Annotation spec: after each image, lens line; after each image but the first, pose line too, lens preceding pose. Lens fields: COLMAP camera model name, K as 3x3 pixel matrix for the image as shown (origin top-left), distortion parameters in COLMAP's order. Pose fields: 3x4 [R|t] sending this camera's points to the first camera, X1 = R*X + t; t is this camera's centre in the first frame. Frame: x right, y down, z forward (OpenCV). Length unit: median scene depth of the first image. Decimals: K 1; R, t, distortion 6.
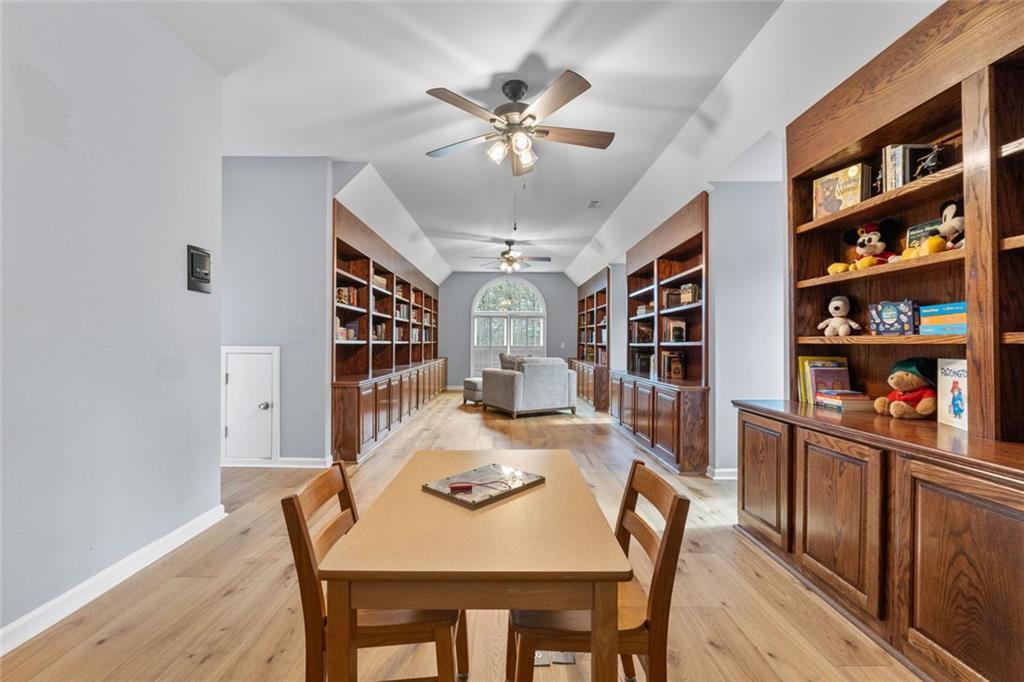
lens RADIAL K [[433.3, 0, 512.0], [0, 433.3, 341.7], [0, 0, 1]] dist [-0.012252, 0.000811]
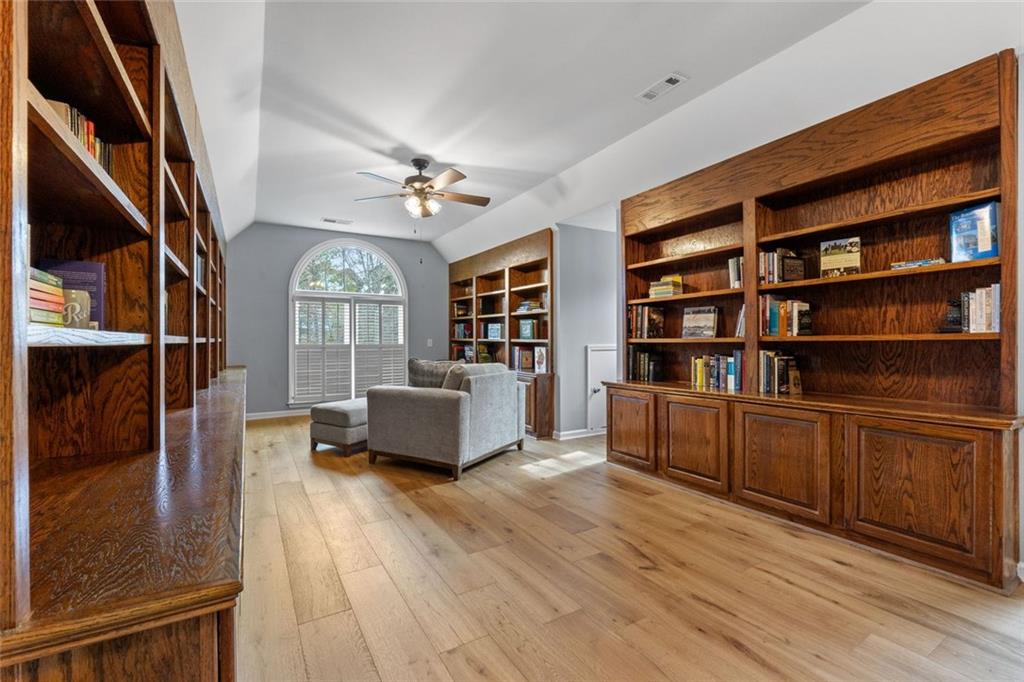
lens RADIAL K [[433.3, 0, 509.2], [0, 433.3, 340.8], [0, 0, 1]] dist [-0.012252, 0.000811]
pose [[0.862871, -0.008725, 0.505348, -0.191032], [0.006629, 0.999960, 0.005947, 0.001650], [-0.505380, -0.001782, 0.862895, 0.444541]]
